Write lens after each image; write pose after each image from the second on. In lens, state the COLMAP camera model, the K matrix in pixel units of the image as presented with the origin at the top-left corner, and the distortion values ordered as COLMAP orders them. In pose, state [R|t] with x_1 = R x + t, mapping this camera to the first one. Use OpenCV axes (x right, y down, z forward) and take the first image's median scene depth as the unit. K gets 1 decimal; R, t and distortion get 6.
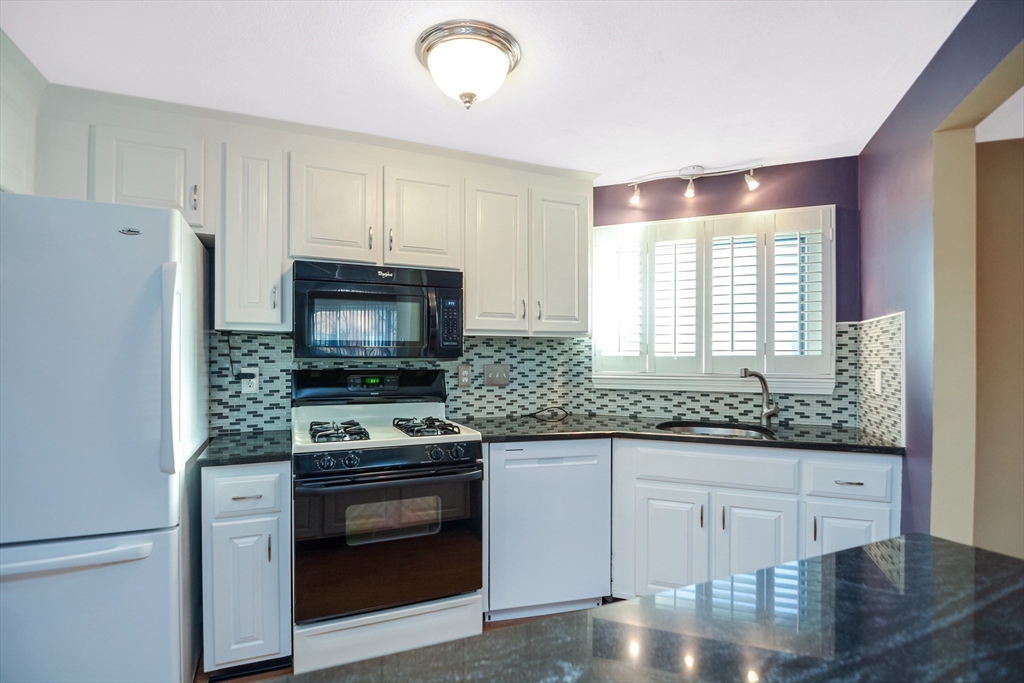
lens RADIAL K [[499.9, 0, 509.5], [0, 499.9, 352.9], [0, 0, 1]] dist [-0.000154, -0.015017]
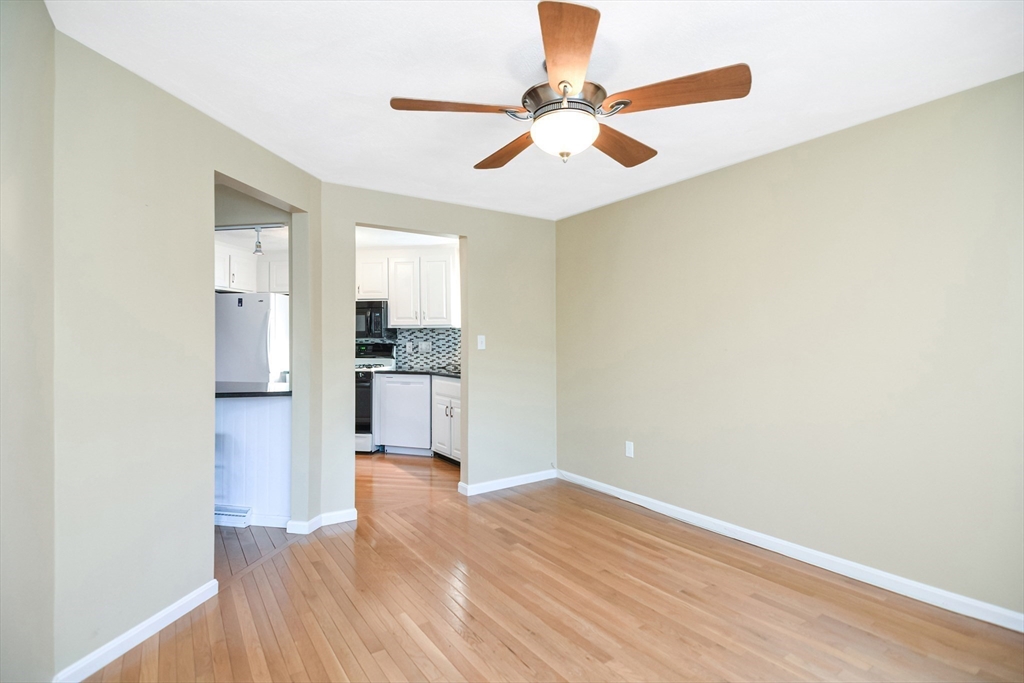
lens RADIAL K [[491.6, 0, 512.0], [0, 491.6, 341.5], [0, 0, 1]] dist [-0.000734, -0.014045]
pose [[0.831767, -0.001597, -0.555123, 1.522101], [0.006304, 0.999959, 0.006568, 0.013316], [0.555089, -0.008962, 0.831743, -0.508449]]
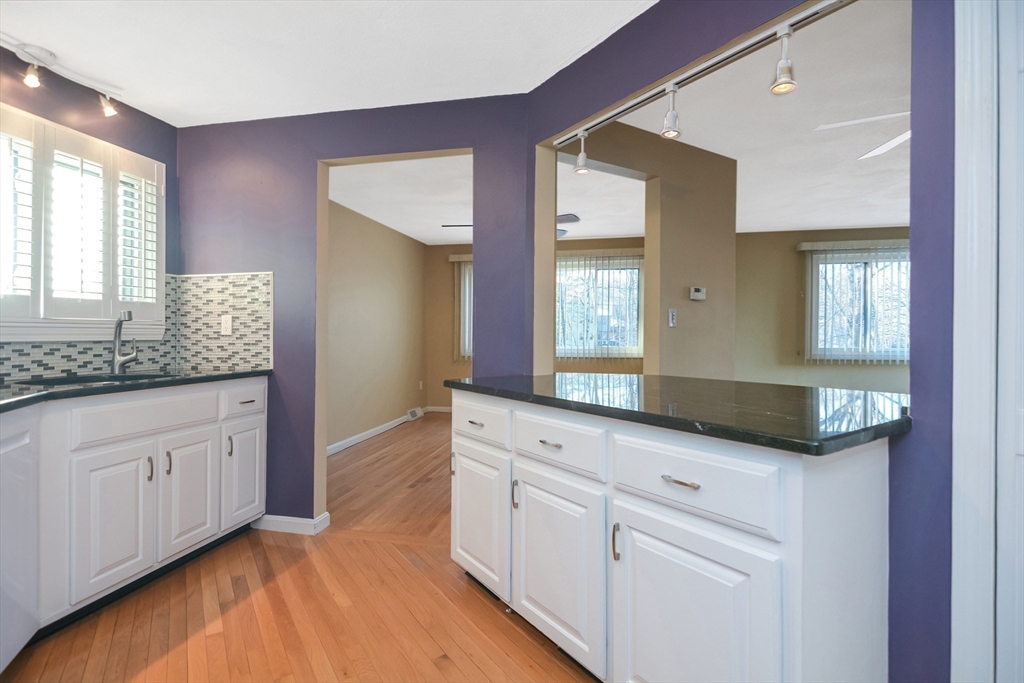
lens RADIAL K [[498.1, 0, 502.6], [0, 498.1, 334.4], [0, 0, 1]] dist [0.001318, -0.014514]
pose [[-0.156858, -0.002129, 0.987619, -0.519251], [-0.005756, 0.999983, 0.001242, 0.064906], [-0.987604, -0.005490, -0.156868, 0.431363]]
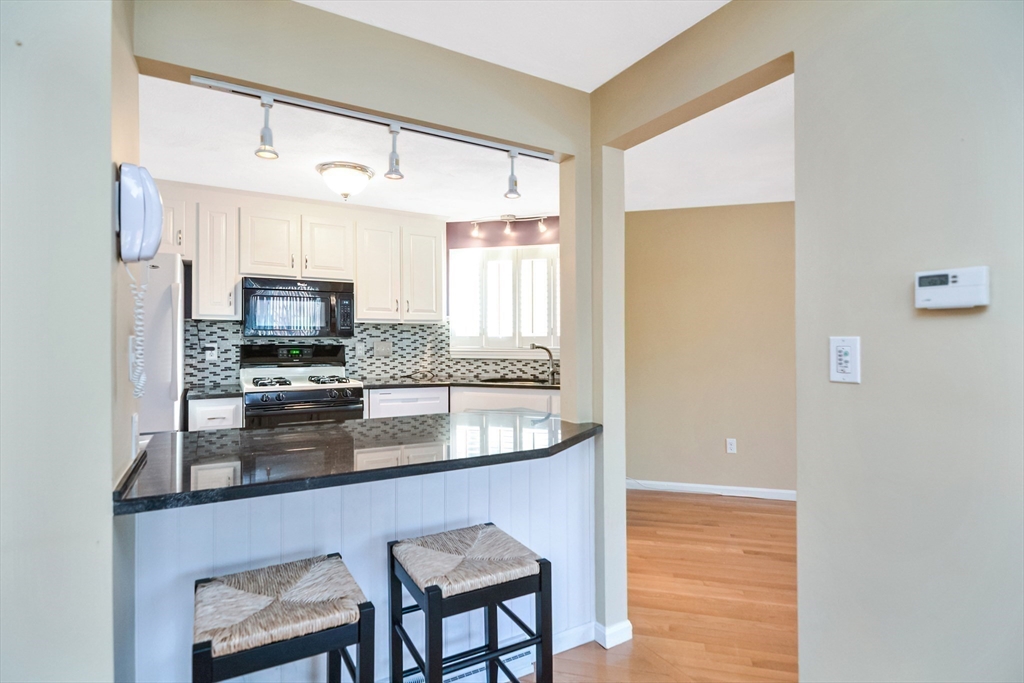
lens RADIAL K [[502.8, 0, 501.9], [0, 502.8, 336.3], [0, 0, 1]] dist [0.014084, -0.017816]
pose [[0.994480, 0.000113, 0.104927, 0.187138], [-0.000457, 0.999995, 0.003255, 0.002025], [-0.104926, -0.003285, 0.994475, -0.577548]]
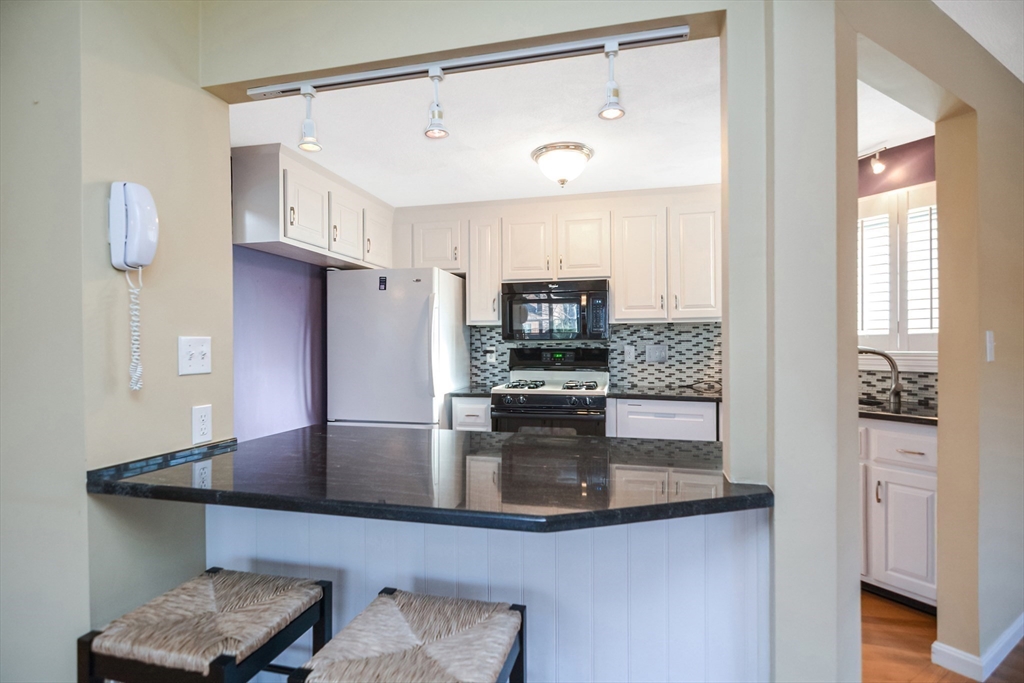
lens RADIAL K [[499.9, 0, 509.5], [0, 499.9, 352.9], [0, 0, 1]] dist [-0.000154, -0.015017]
pose [[0.797517, 0.003565, -0.603285, 0.496590], [0.011456, 0.999713, 0.021051, 0.013427], [0.603187, -0.023700, 0.797248, -0.277768]]
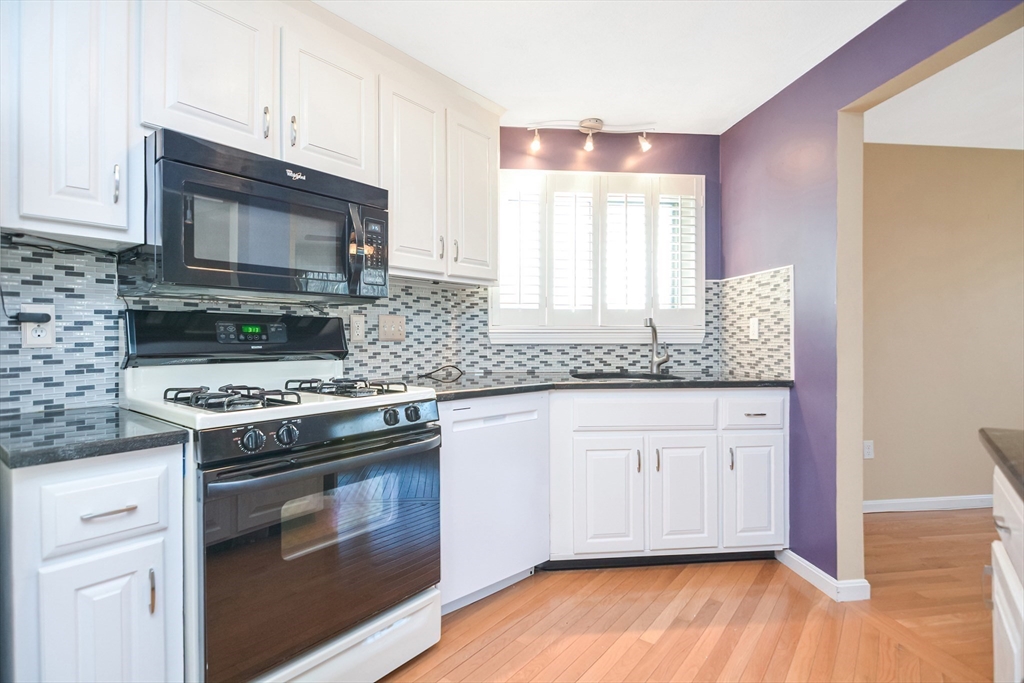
lens RADIAL K [[498.1, 0, 502.6], [0, 498.1, 334.4], [0, 0, 1]] dist [0.001318, -0.014514]
pose [[0.888010, -0.002113, 0.459820, -0.270275], [-0.000234, 0.999987, 0.005047, 0.056386], [-0.459825, -0.004590, 0.887998, 0.199771]]
